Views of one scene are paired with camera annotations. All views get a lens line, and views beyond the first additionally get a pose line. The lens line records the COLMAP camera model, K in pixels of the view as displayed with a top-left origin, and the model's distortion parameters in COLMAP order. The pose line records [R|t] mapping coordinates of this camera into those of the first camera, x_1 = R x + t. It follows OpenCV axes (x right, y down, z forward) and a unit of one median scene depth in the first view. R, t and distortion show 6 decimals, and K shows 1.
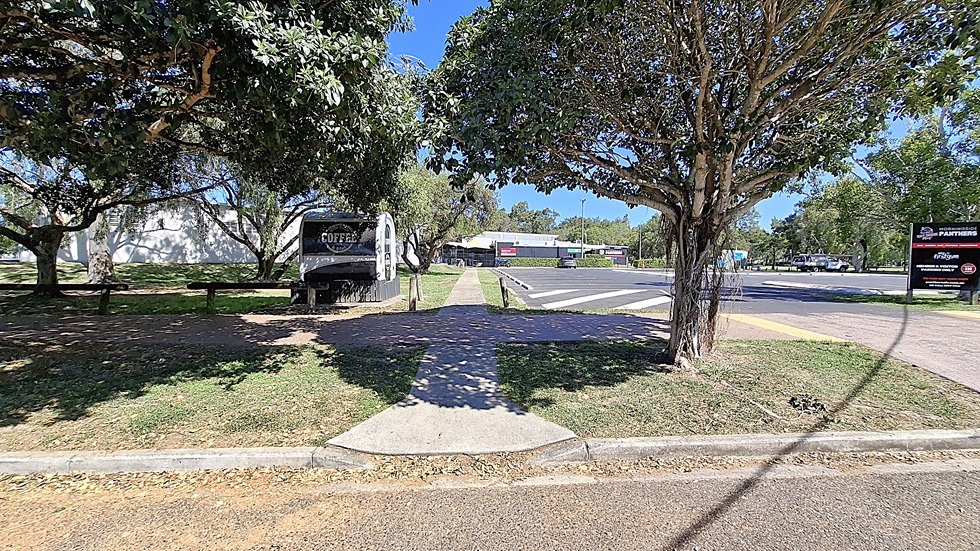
lens RADIAL K [[387.4, 0, 491.2], [0, 387.4, 273.0], [0, 0, 1]] dist [-0.003893, 0.000240]
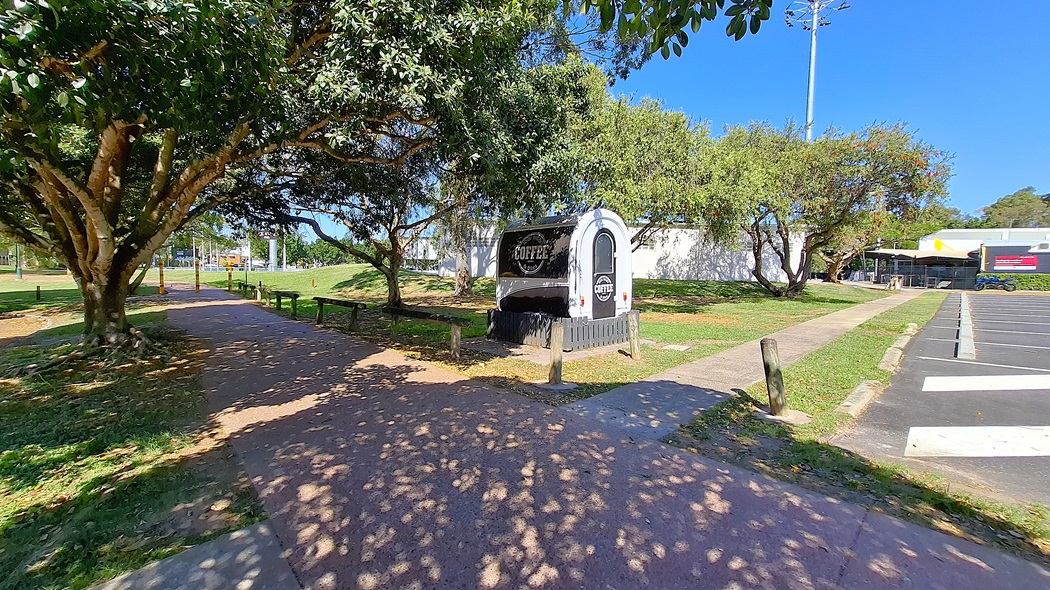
lens RADIAL K [[415.0, 0, 526.3], [0, 415.0, 292.3], [0, 0, 1]] dist [-0.003893, 0.000240]
pose [[0.656752, 0.044440, -0.752796, 0.175064], [-0.034066, 0.998991, 0.029254, -0.039305], [0.753337, 0.006432, 0.657604, 0.489172]]
